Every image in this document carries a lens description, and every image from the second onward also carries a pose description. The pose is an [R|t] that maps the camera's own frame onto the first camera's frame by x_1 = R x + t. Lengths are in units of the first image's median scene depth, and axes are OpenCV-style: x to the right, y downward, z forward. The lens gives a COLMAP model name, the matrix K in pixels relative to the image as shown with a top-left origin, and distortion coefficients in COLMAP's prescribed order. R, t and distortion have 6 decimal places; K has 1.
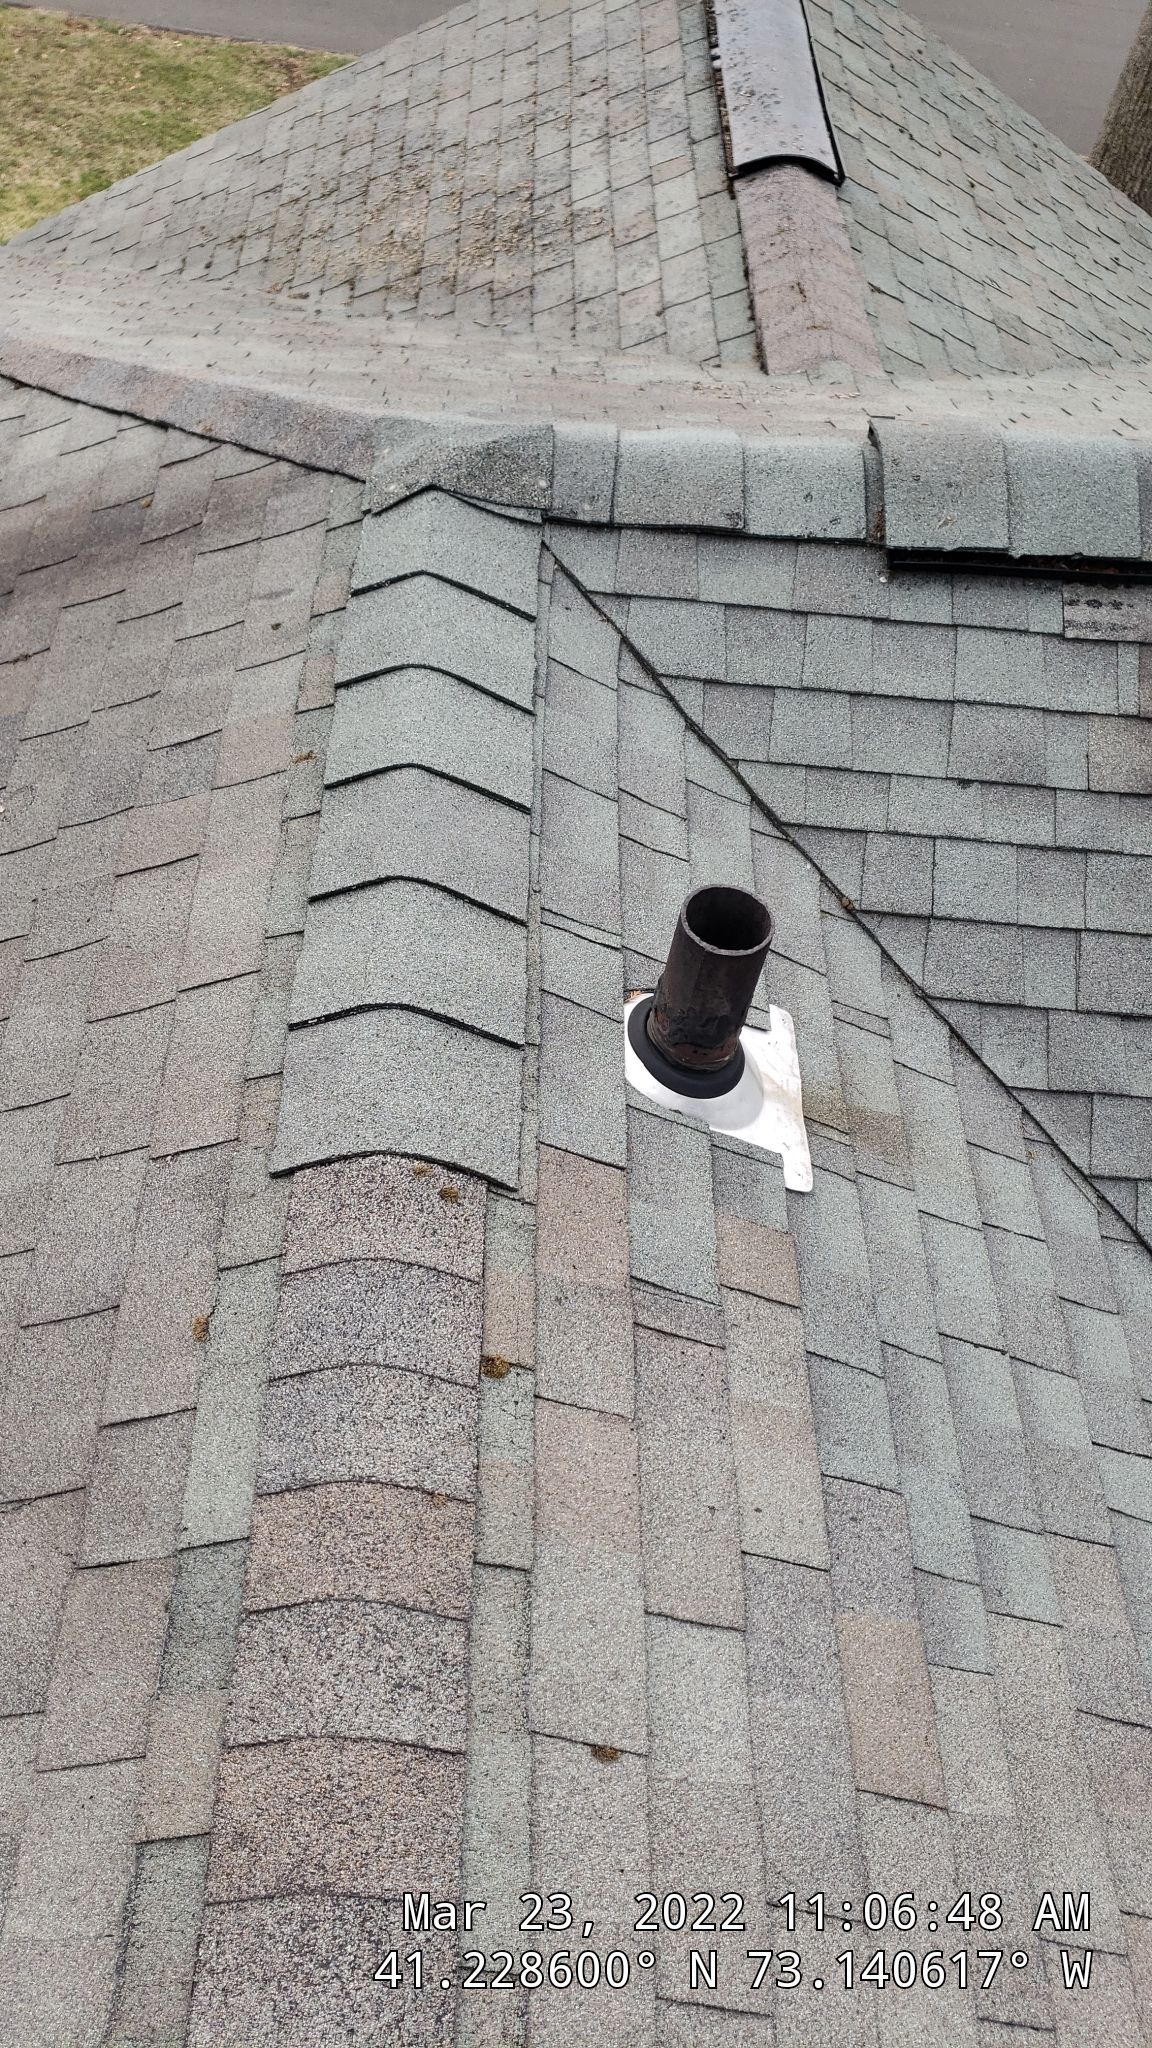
lens RADIAL K [[1582.9, 0, 569.6], [0, 1582.9, 1006.1], [0, 0, 1]] dist [0.064465, -0.051708]
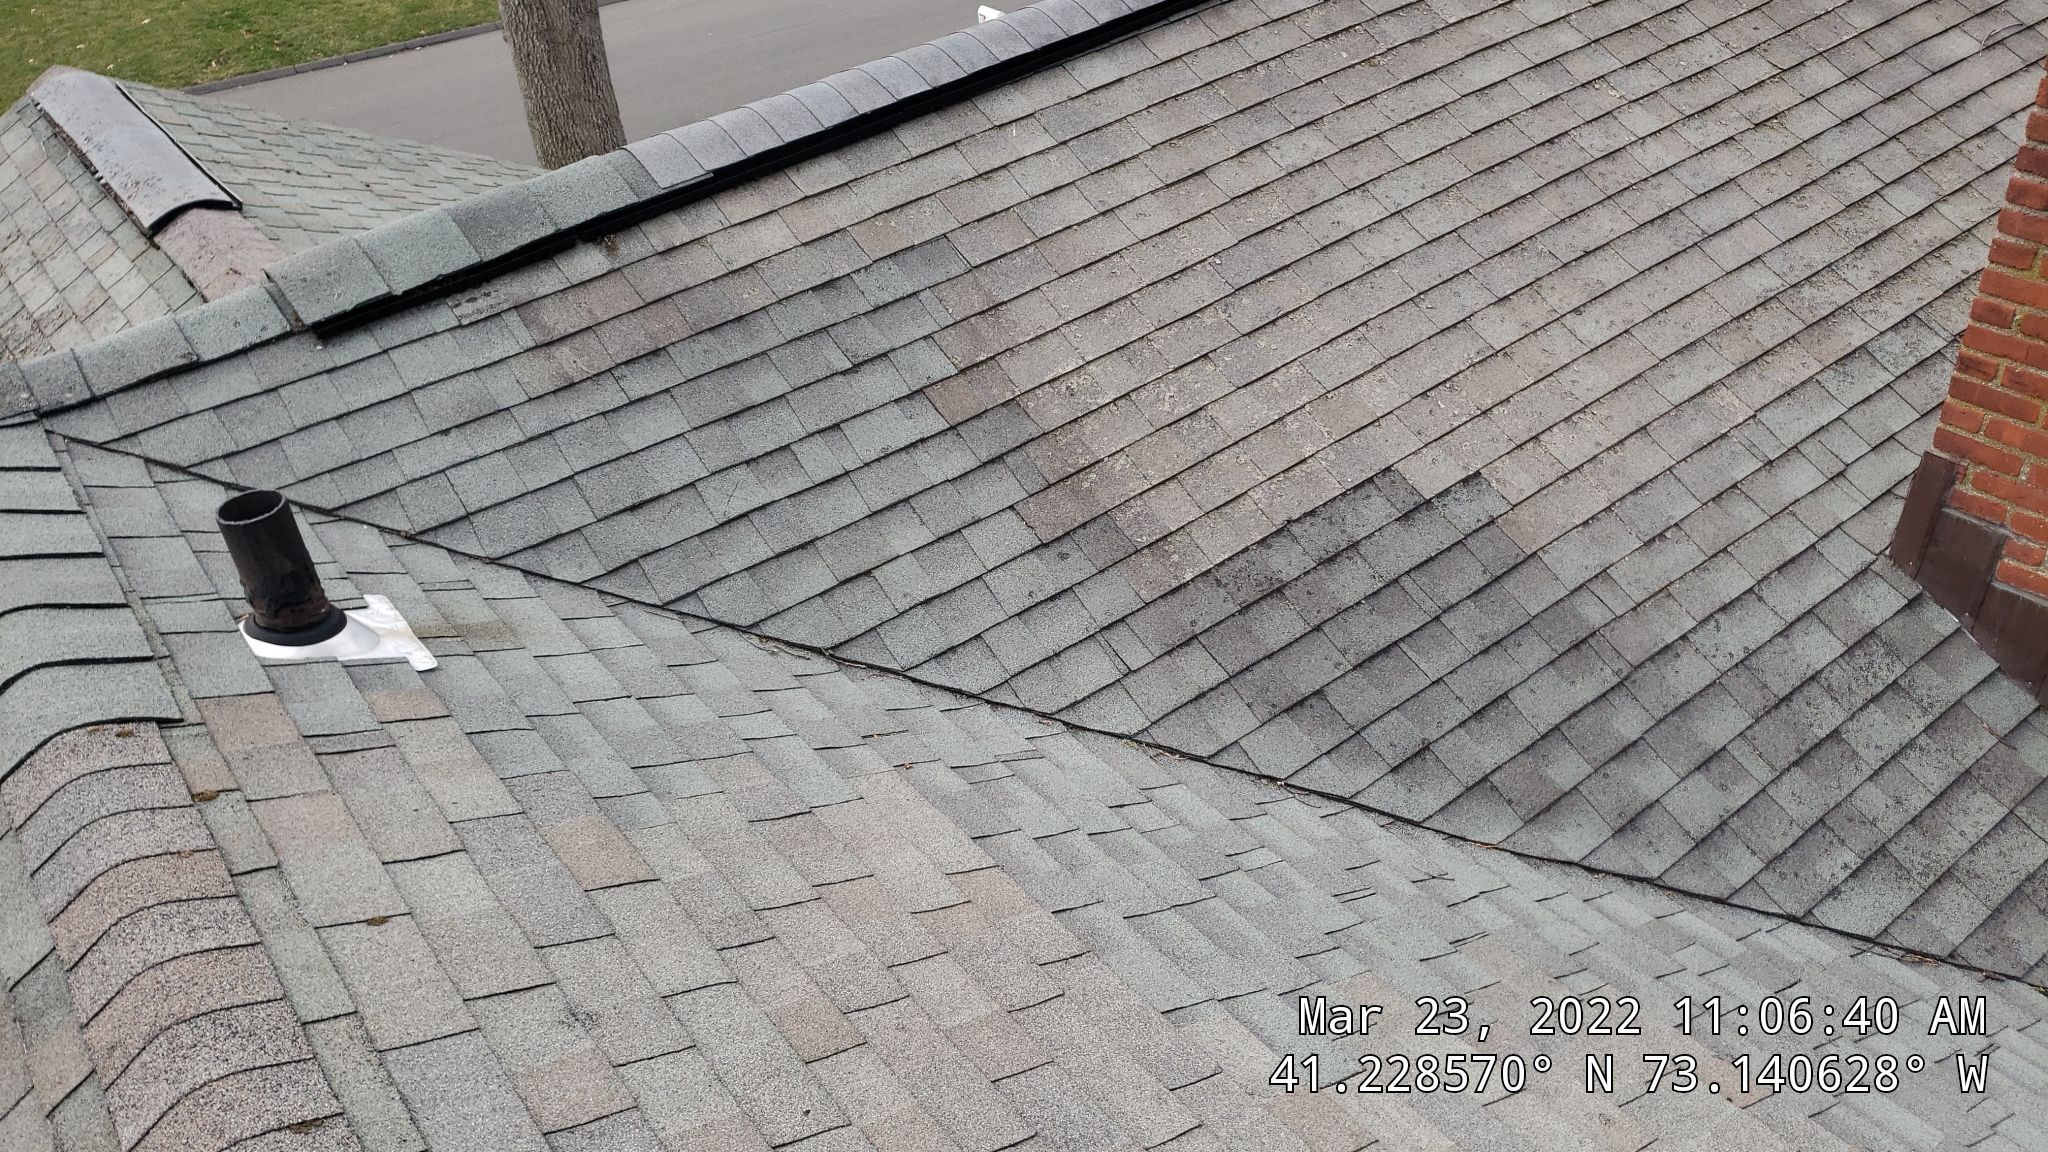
lens RADIAL K [[1582.9, 0, 1059.1], [0, 1582.9, 601.4], [0, 0, 1]] dist [0.064465, -0.051708]
pose [[0.781637, -0.488001, 0.388456, 0.051247], [0.572069, 0.809070, -0.134696, 0.480710], [-0.248556, 0.327507, 0.911570, -0.369626]]
